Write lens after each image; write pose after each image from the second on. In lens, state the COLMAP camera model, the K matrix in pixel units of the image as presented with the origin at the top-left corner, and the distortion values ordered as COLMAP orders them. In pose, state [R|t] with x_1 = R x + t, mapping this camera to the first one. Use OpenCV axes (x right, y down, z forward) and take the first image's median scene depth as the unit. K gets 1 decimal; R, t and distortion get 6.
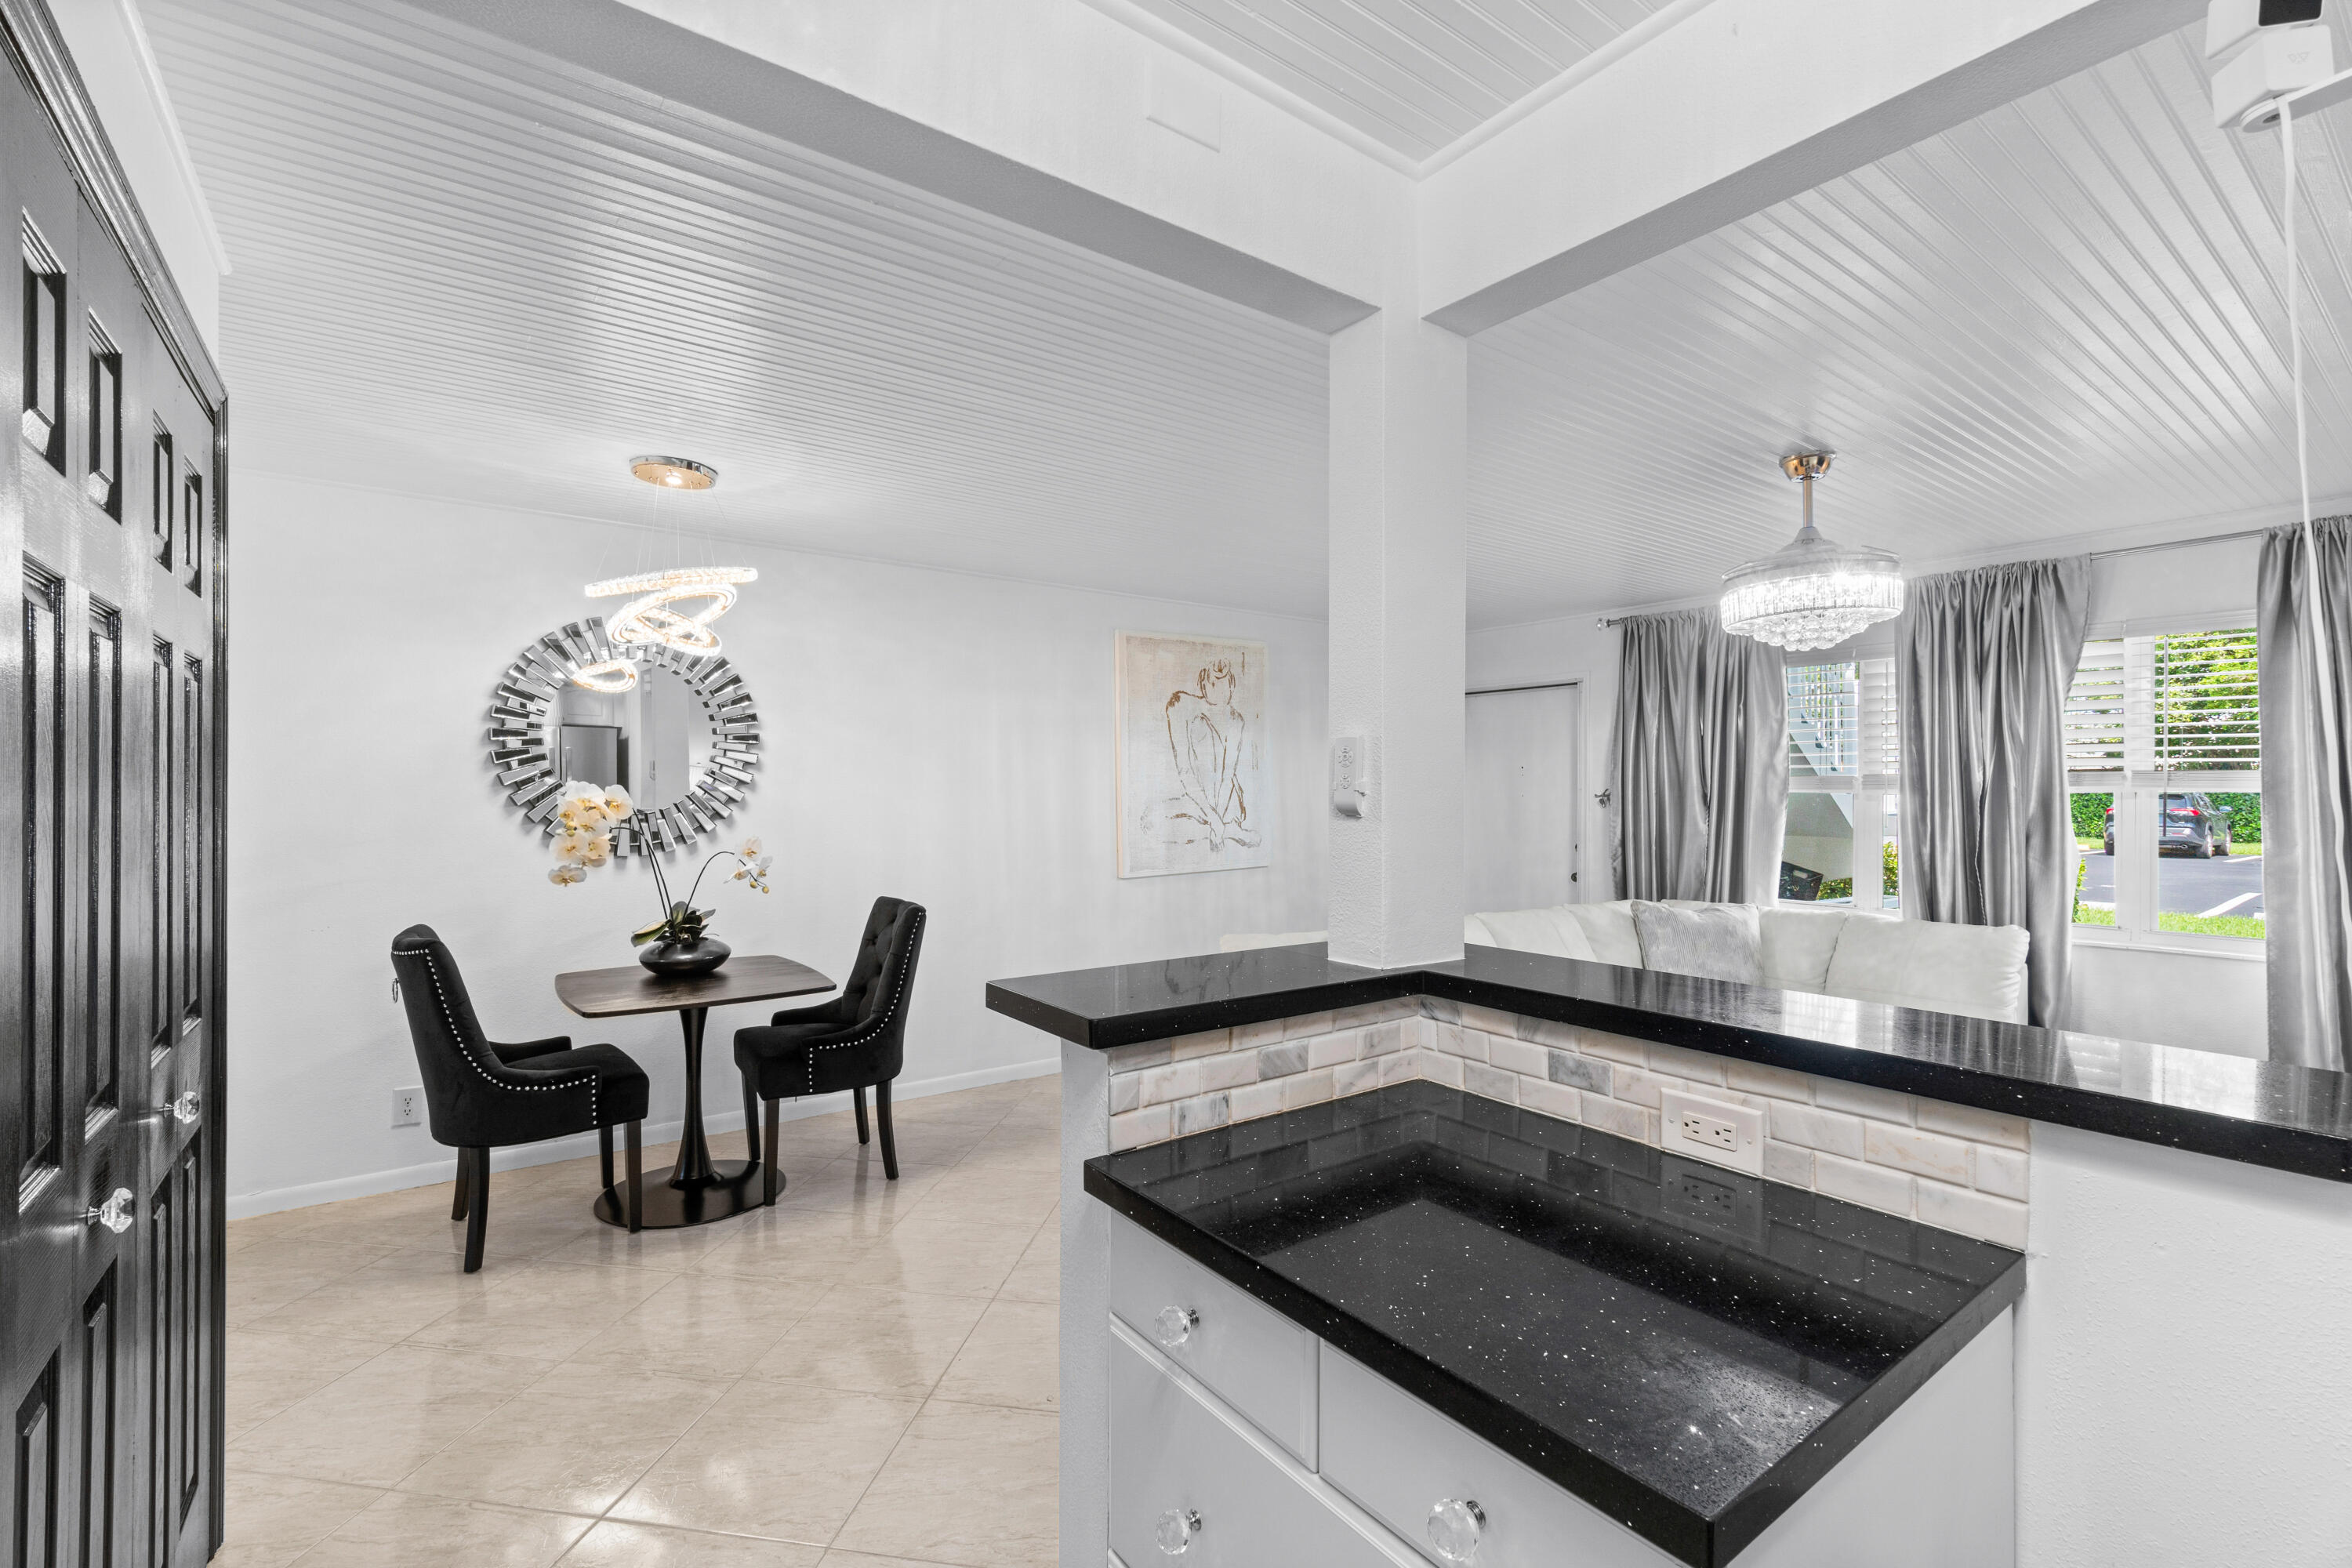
lens RADIAL K [[1020.3, 0, 1158.4], [0, 1020.3, 795.9], [0, 0, 1]] dist [-0.004671, 0.000607]
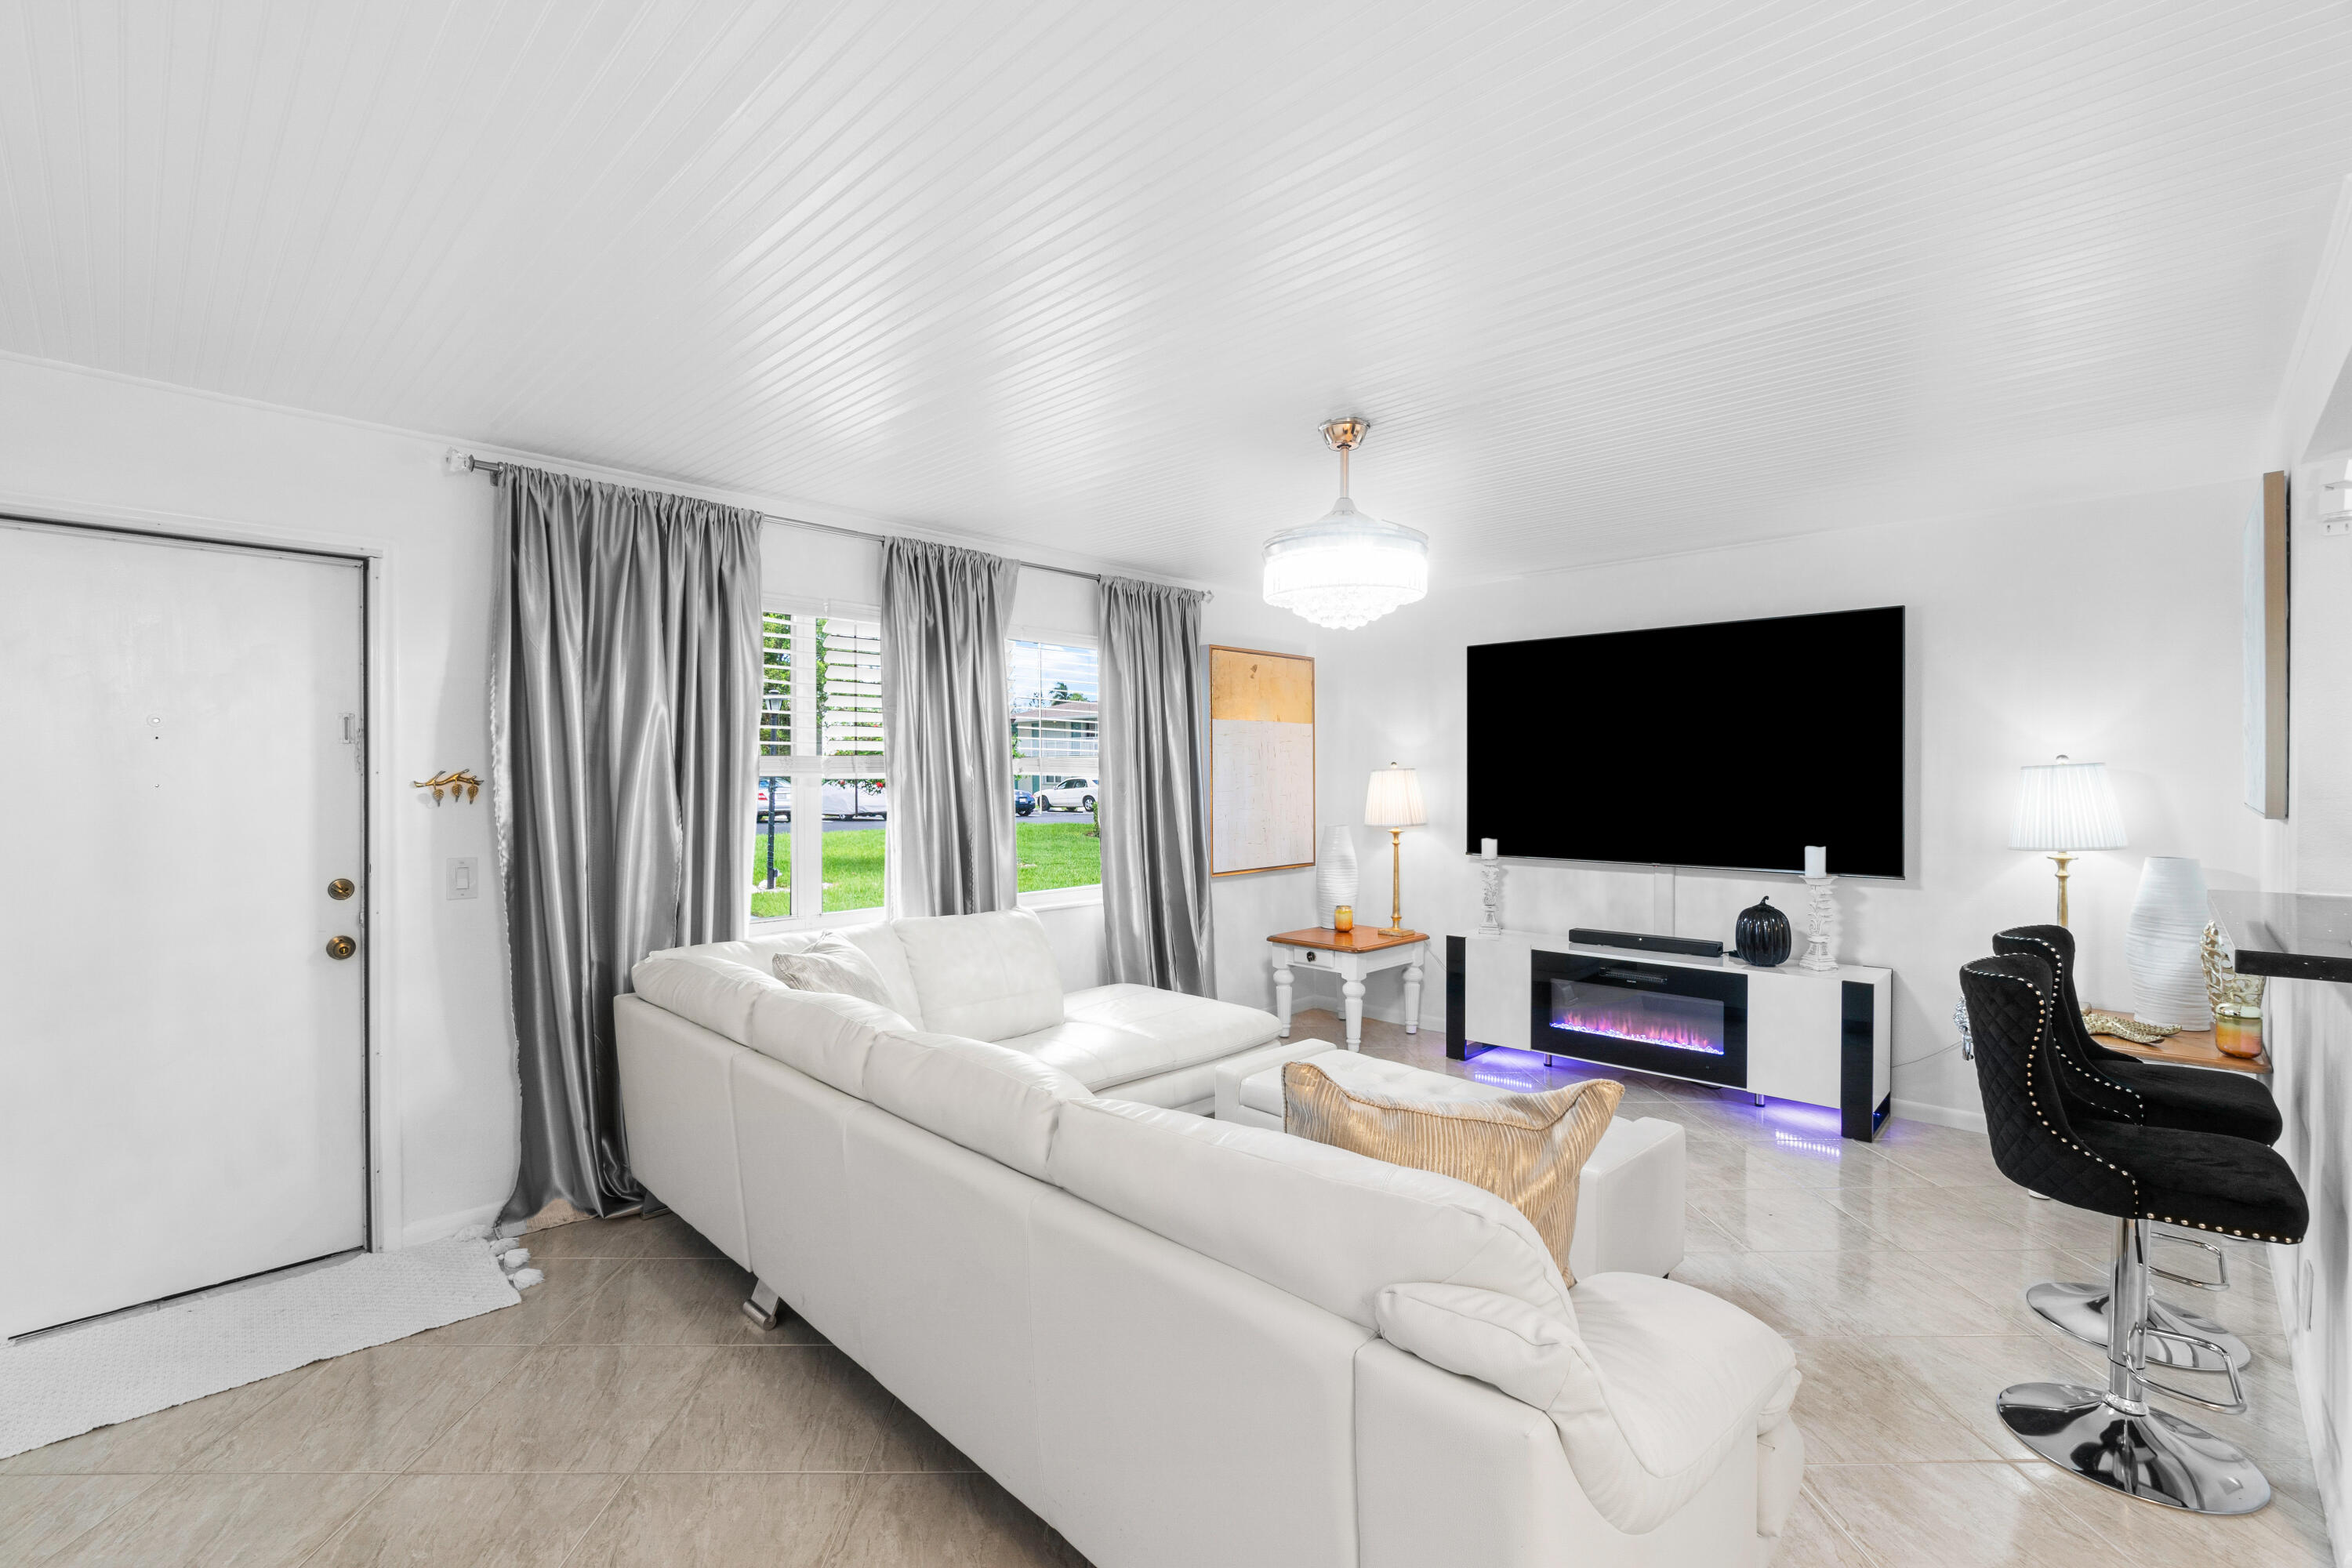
lens RADIAL K [[1039.2, 0, 1182.2], [0, 1039.2, 774.3], [0, 0, 1]] dist [-0.005037, -0.000134]
pose [[-0.188765, 0.000177, 0.982022, -0.176669], [0.002169, 0.999998, 0.000237, -0.003766], [-0.982020, 0.002175, -0.188765, 0.835787]]
